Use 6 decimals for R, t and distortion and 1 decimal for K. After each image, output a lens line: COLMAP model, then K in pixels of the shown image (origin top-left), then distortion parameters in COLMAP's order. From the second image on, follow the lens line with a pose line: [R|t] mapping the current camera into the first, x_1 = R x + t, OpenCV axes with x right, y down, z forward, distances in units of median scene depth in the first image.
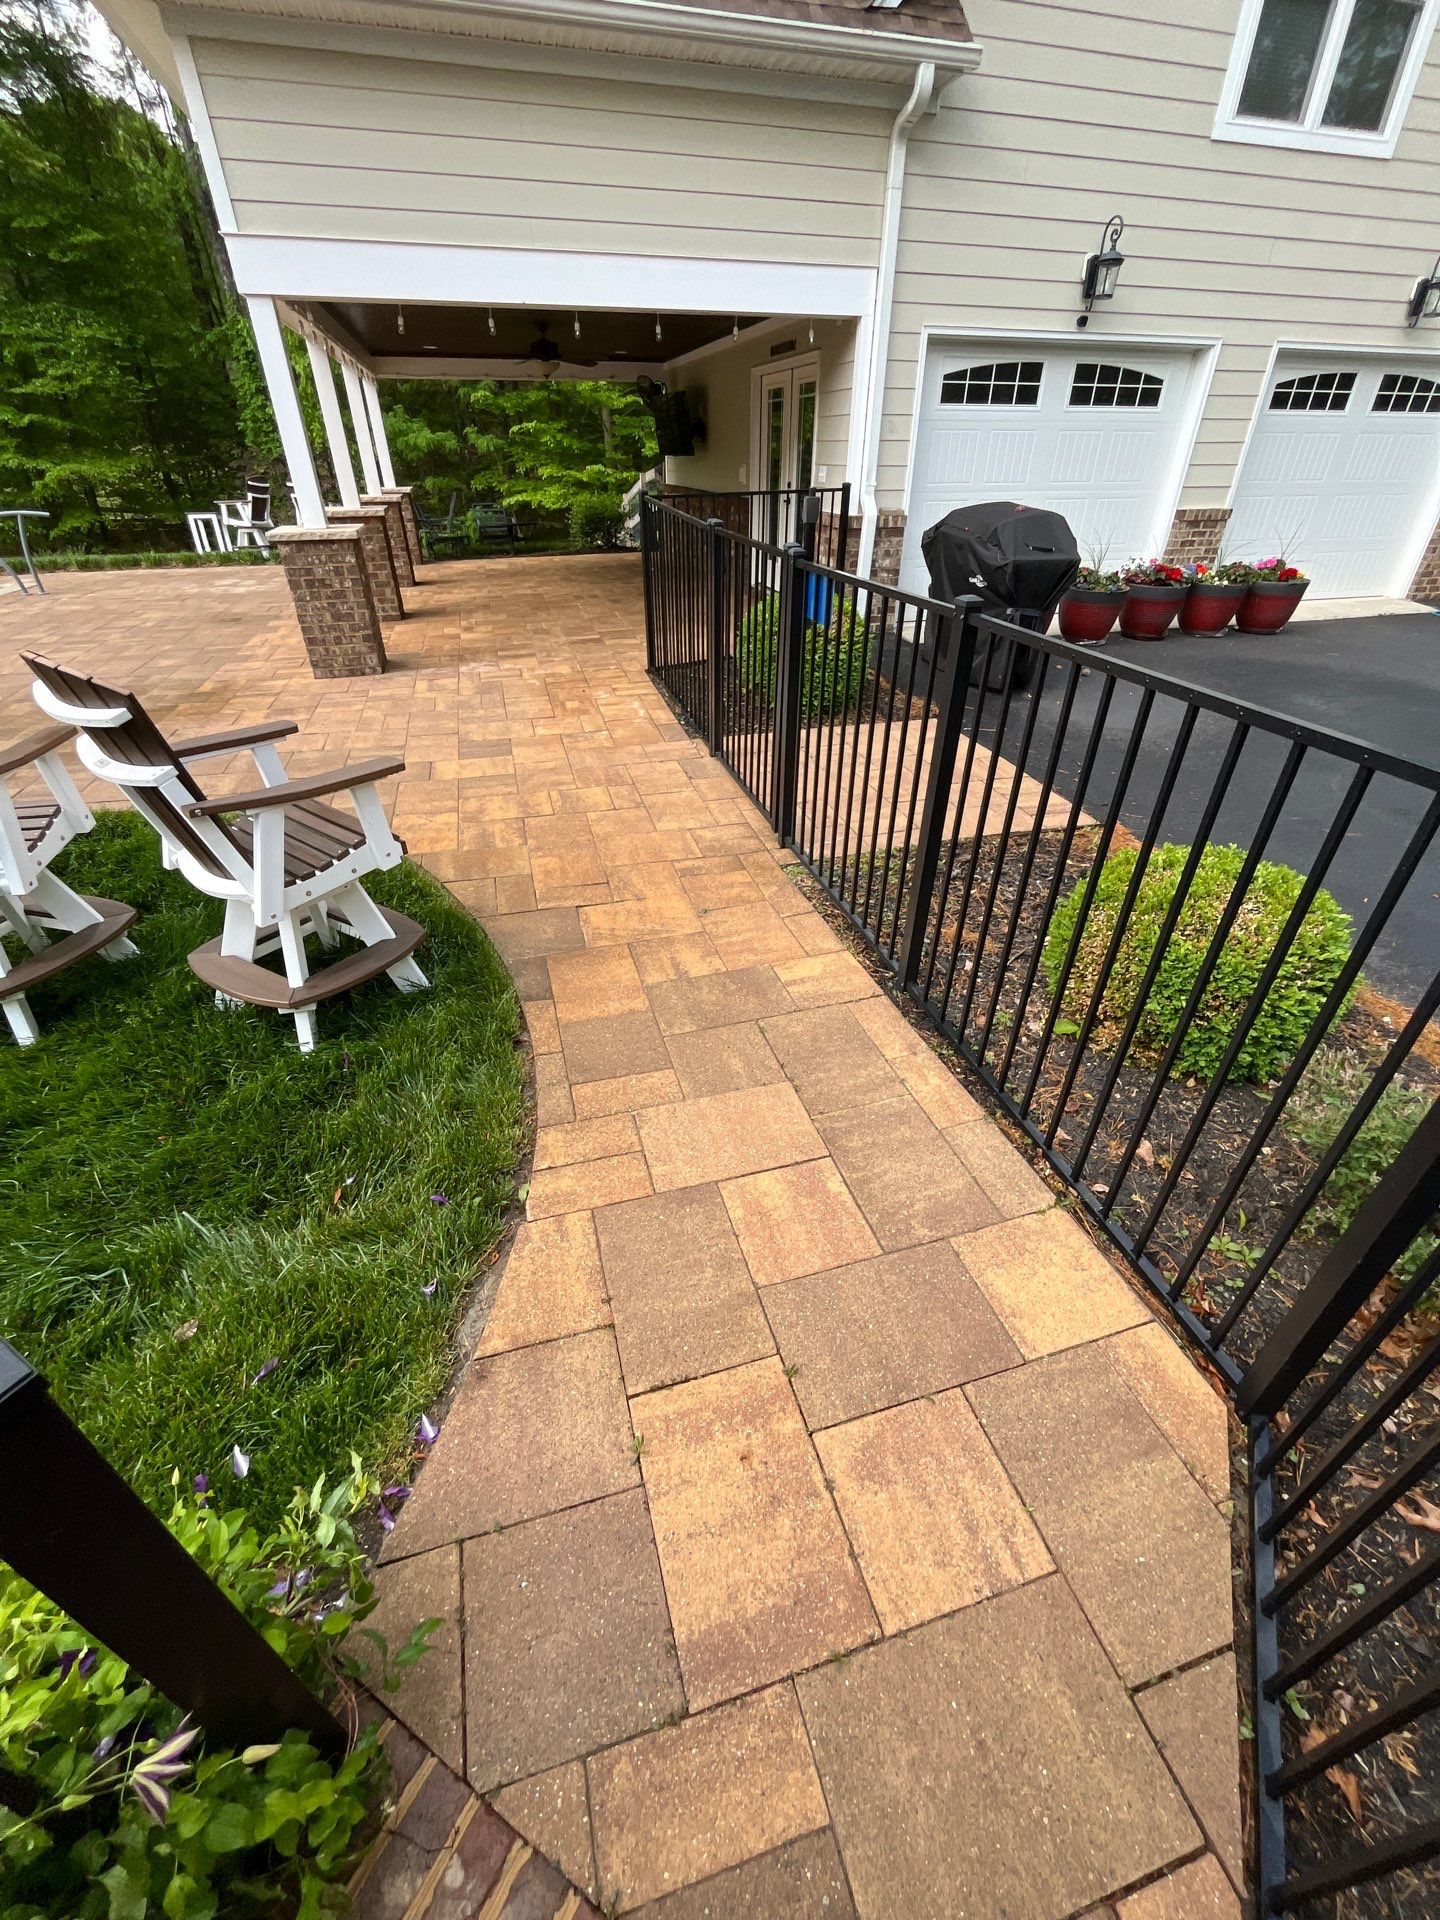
lens RADIAL K [[777.8, 0, 723.0], [0, 777.8, 956.2], [0, 0, 1]] dist [-0.003610, -0.000383]
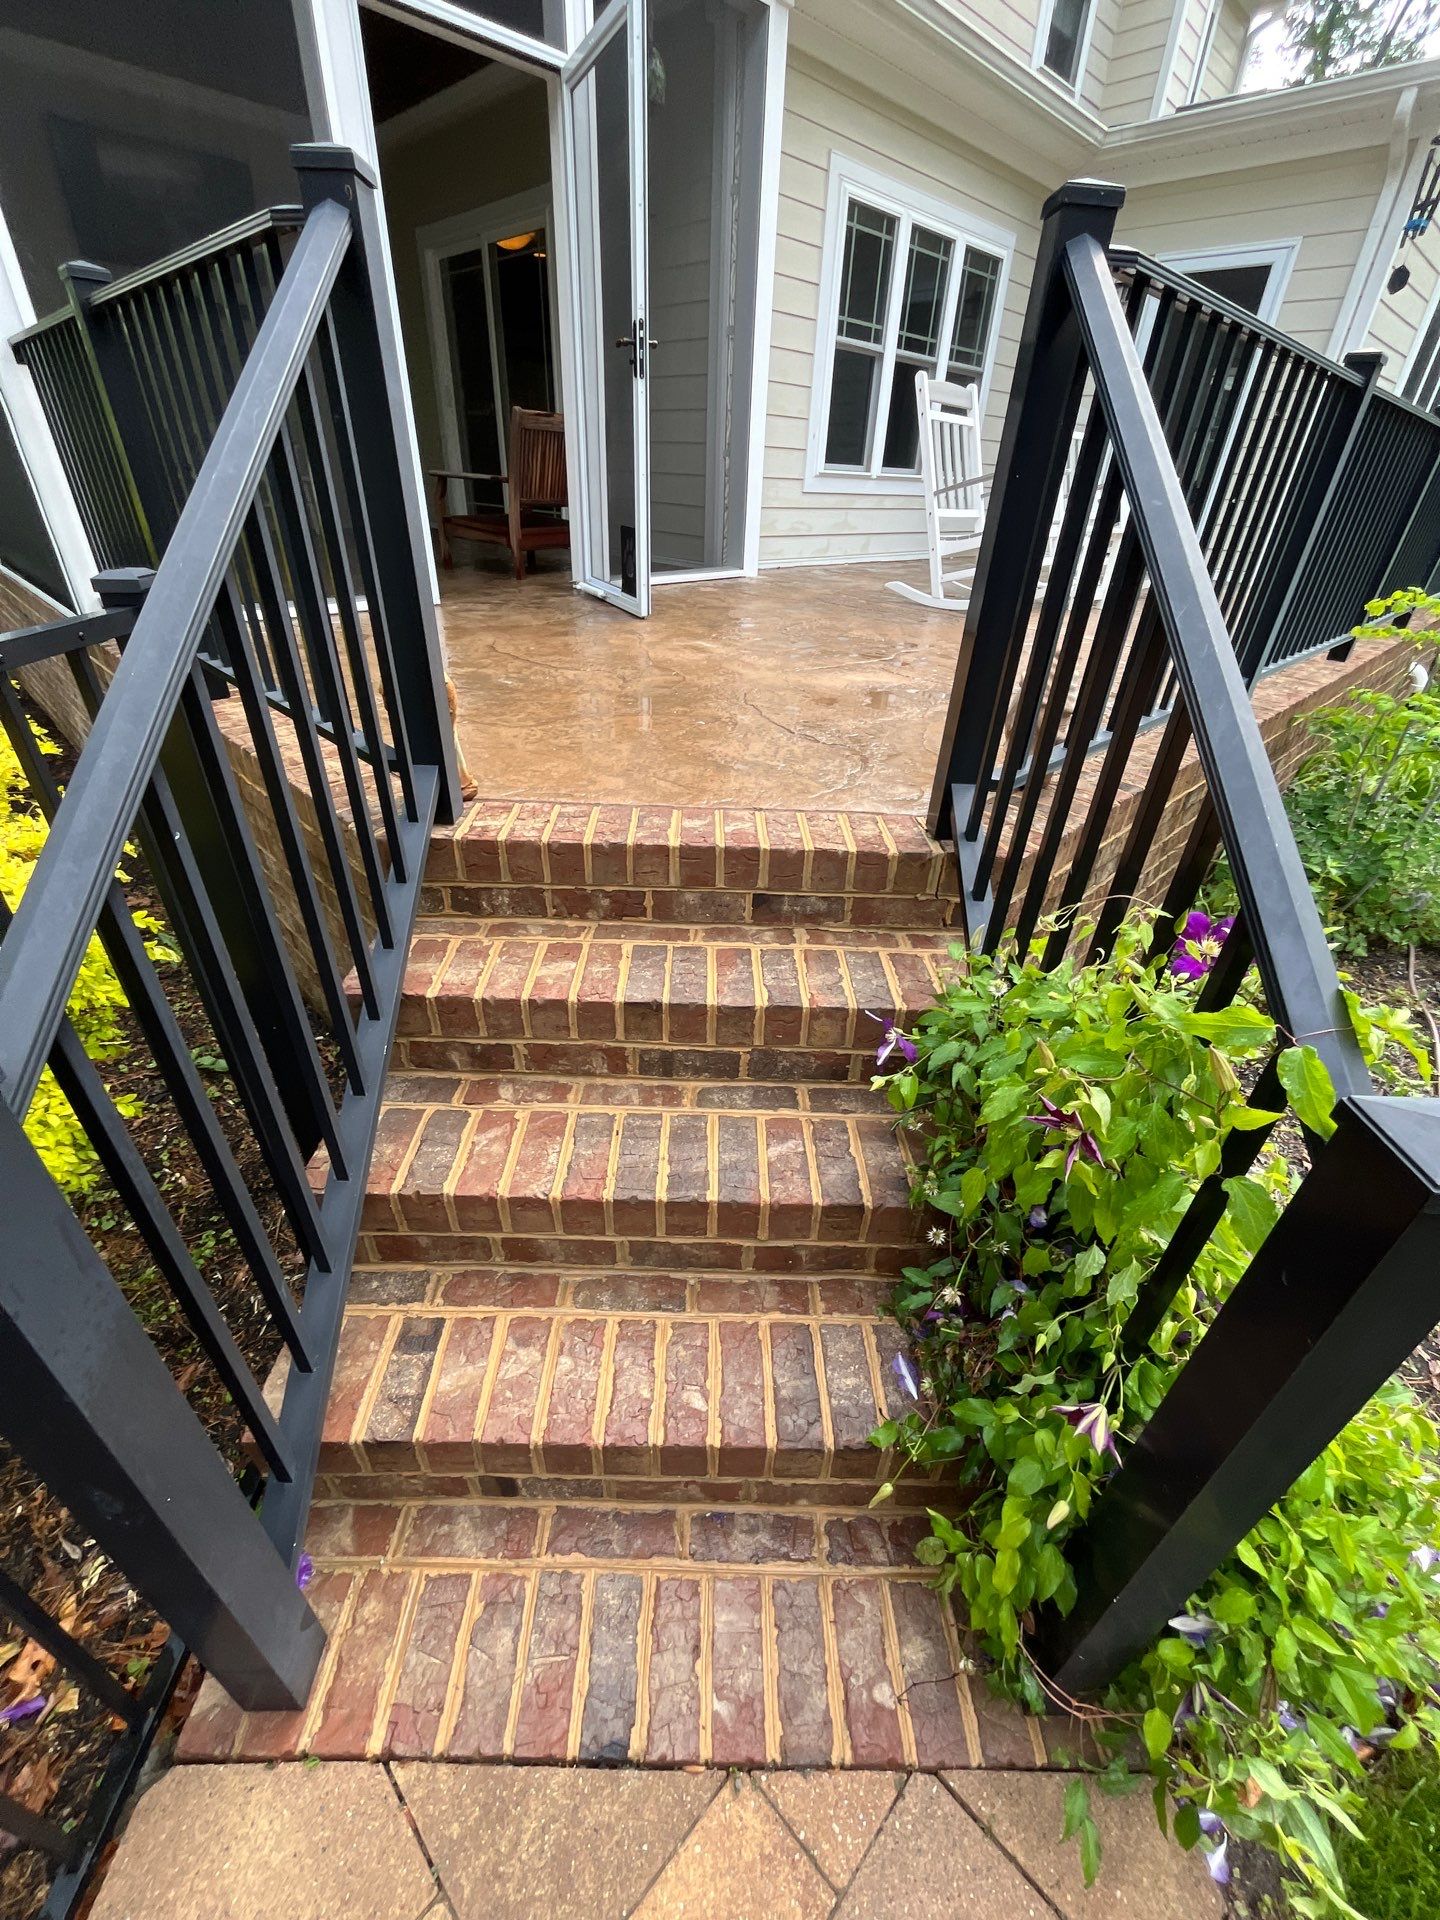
lens RADIAL K [[777.8, 0, 723.0], [0, 777.8, 956.2], [0, 0, 1]] dist [-0.003610, -0.000383]
pose [[-0.873078, 0.228477, -0.430736, 0.018208], [-0.299964, 0.444759, 0.843926, -0.011238], [0.384392, 0.866018, -0.319775, 0.145028]]
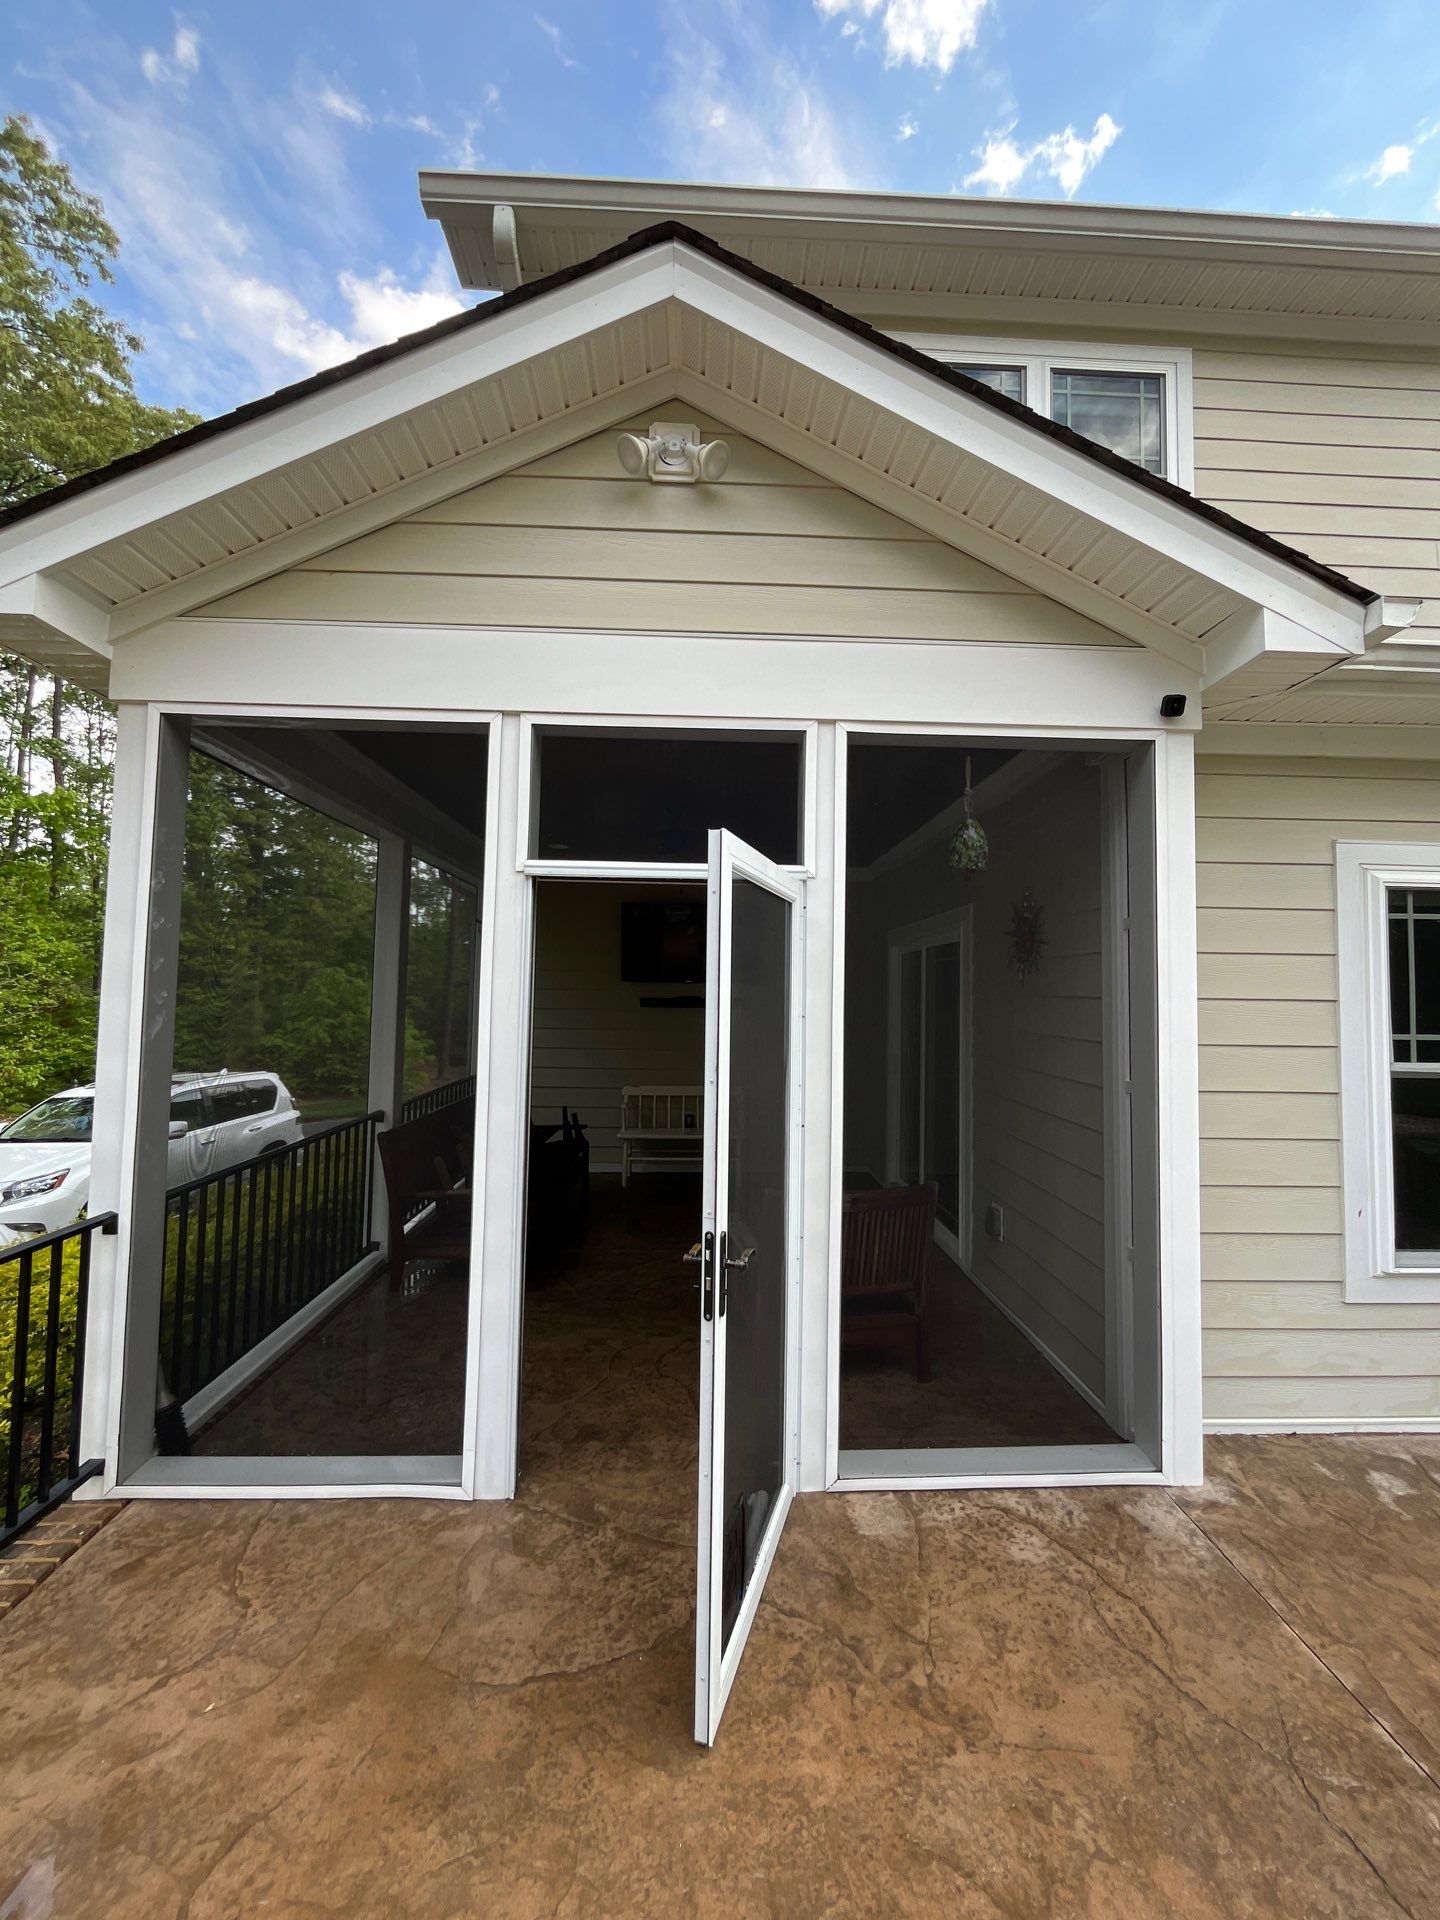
lens RADIAL K [[777.8, 0, 723.0], [0, 777.8, 956.2], [0, 0, 1]] dist [-0.003610, -0.000383]
pose [[-0.972466, -0.005387, 0.232981, -0.700961], [0.113583, 0.861994, 0.494030, 0.052368], [-0.203489, 0.506891, -0.837648, -0.612561]]
